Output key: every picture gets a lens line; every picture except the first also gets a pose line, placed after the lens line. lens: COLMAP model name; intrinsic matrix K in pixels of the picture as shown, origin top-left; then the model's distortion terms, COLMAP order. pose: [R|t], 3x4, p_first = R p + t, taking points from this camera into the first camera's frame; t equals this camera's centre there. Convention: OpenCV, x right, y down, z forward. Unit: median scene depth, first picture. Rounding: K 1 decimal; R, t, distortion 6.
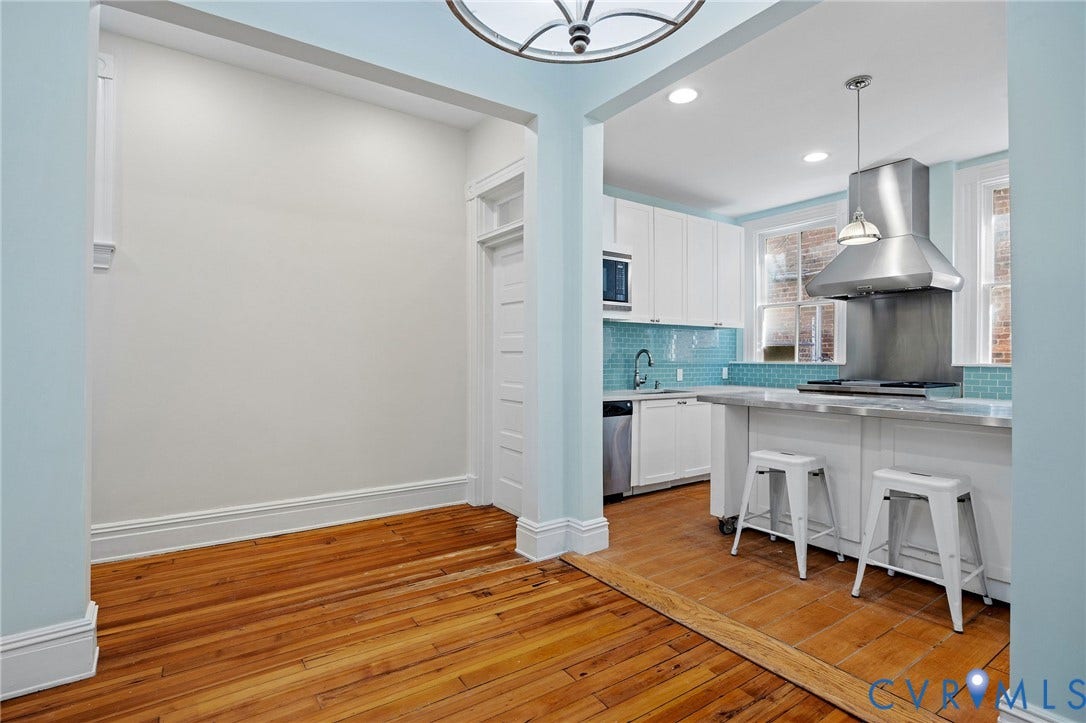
lens RADIAL K [[510.0, 0, 485.2], [0, 510.0, 360.4], [0, 0, 1]] dist [-0.003935, -0.000050]
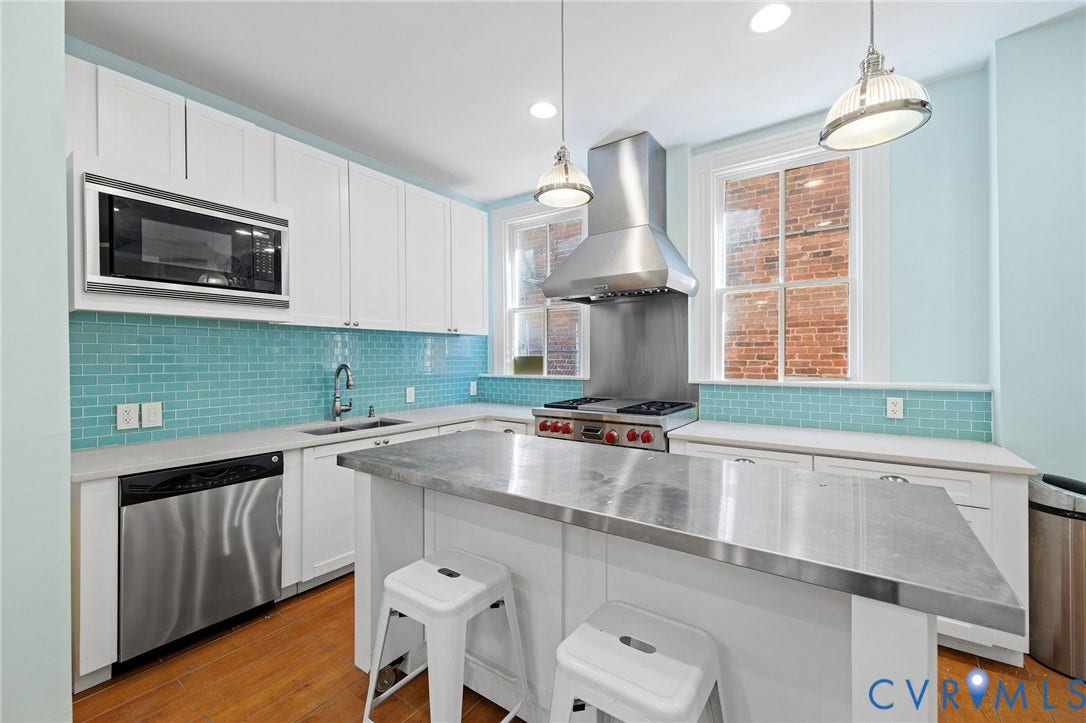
lens RADIAL K [[463.6, 0, 513.3], [0, 463.6, 359.4], [0, 0, 1]] dist [0.001899, 0.000032]
pose [[0.929515, -0.008772, 0.368681, 0.301837], [0.008304, 0.999961, 0.002856, -0.029171], [-0.368692, 0.000407, 0.929552, 0.324312]]
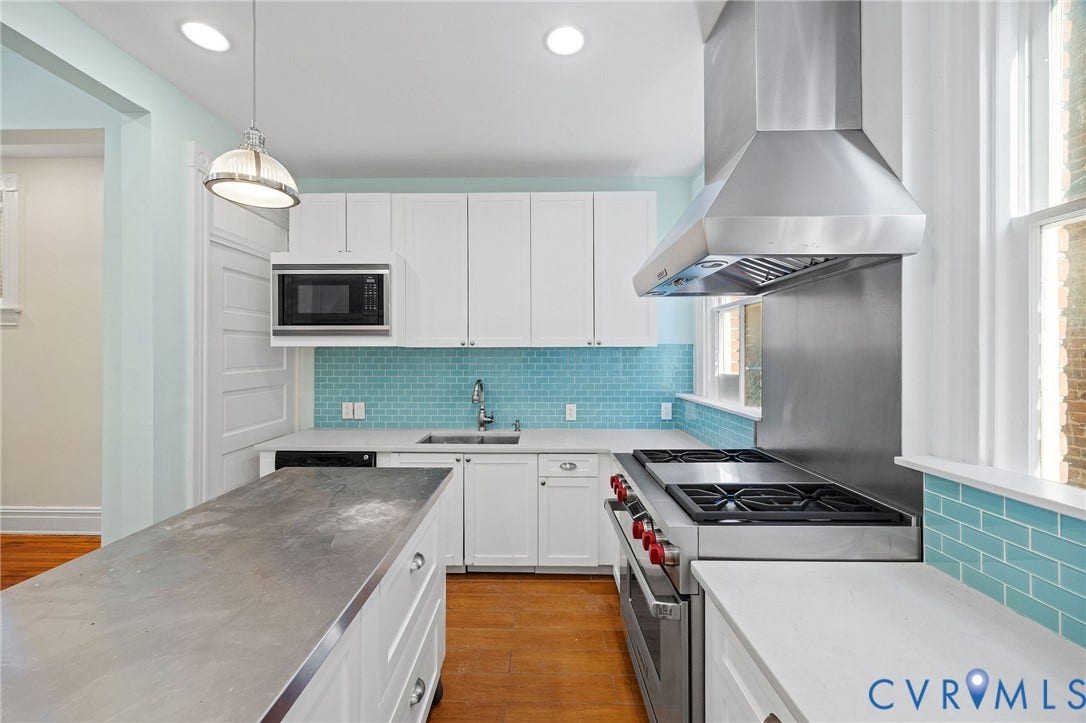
lens RADIAL K [[418.1, 0, 524.1], [0, 418.1, 353.5], [0, 0, 1]] dist [0.002960, 0.000216]
pose [[0.845297, -0.009921, -0.534204, 0.726651], [0.005543, 0.999937, -0.009800, -0.056101], [0.534267, 0.005322, 0.845299, 0.516824]]
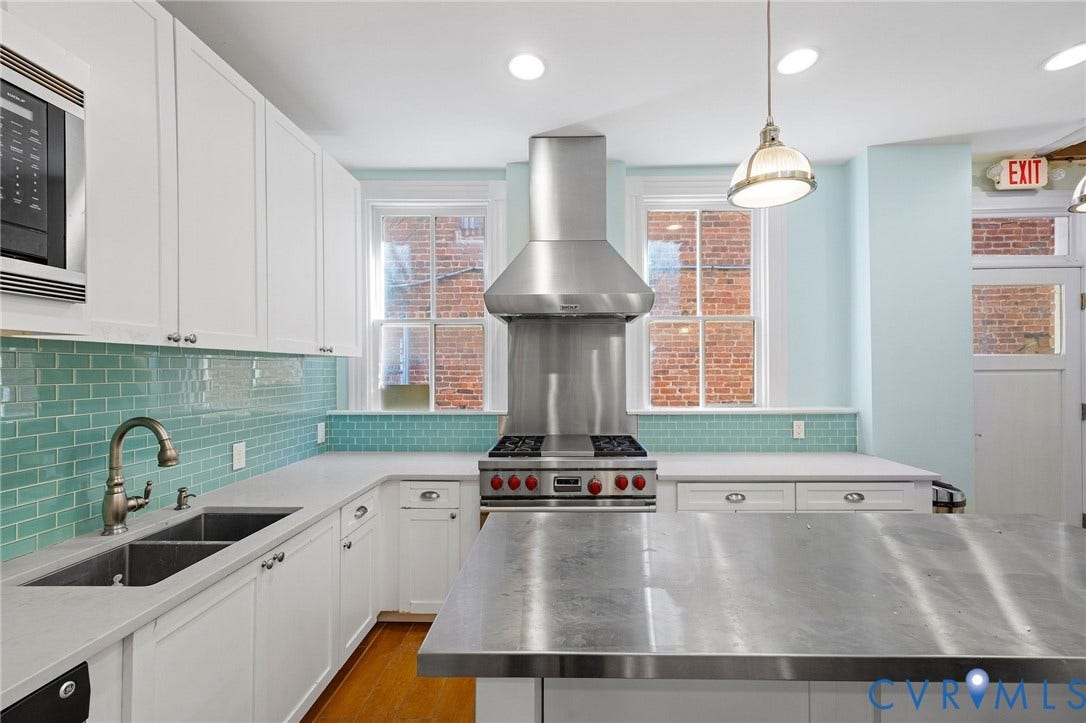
lens RADIAL K [[471.0, 0, 550.4], [0, 471.0, 364.3], [0, 0, 1]] dist [0.013324, -0.000138]
pose [[0.521022, 0.001502, 0.853542, 0.182341], [0.009424, 0.999927, -0.007513, -0.054696], [-0.853491, 0.011958, 0.520970, 0.601689]]
